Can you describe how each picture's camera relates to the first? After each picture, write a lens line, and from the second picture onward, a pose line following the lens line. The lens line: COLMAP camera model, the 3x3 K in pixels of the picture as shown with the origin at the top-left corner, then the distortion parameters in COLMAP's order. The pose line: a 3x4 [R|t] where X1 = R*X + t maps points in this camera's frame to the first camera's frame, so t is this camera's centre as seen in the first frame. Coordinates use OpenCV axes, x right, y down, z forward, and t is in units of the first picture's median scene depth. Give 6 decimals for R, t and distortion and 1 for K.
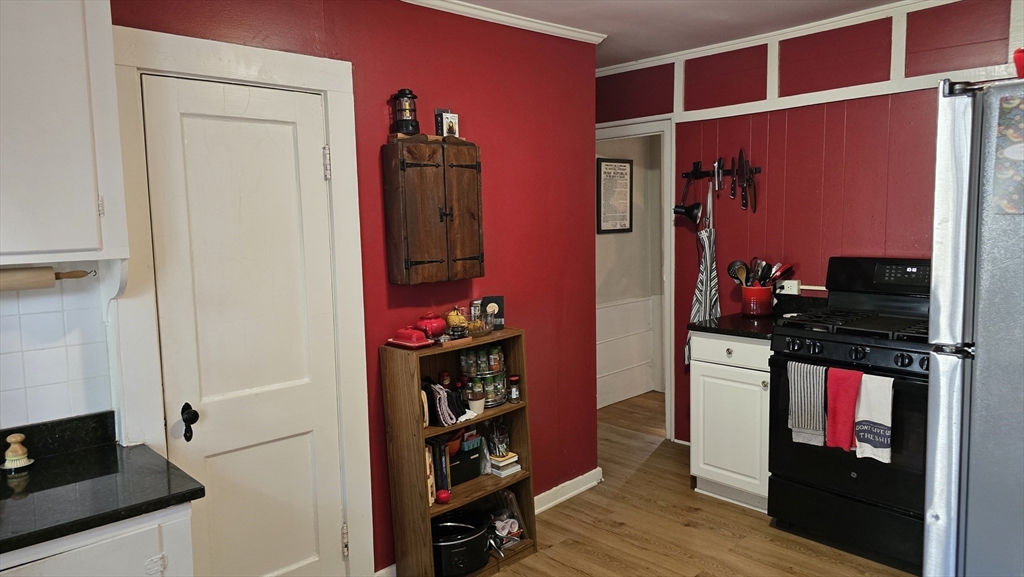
lens RADIAL K [[679.6, 0, 513.0], [0, 679.6, 285.2], [0, 0, 1]] dist [-0.001633, -0.000179]
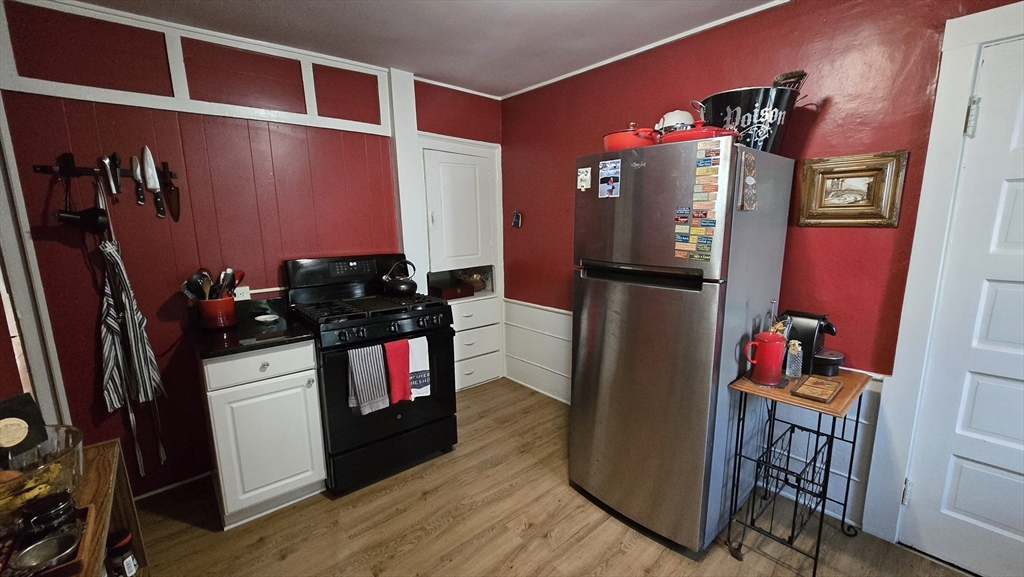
lens RADIAL K [[422.6, 0, 512.6], [0, 422.6, 297.6], [0, 0, 1]] dist [-0.004687, -0.000302]
pose [[0.042927, -0.157008, 0.986664, -0.250686], [0.114159, 0.981877, 0.151280, -0.048018], [-0.992535, 0.106143, 0.060073, 0.636145]]
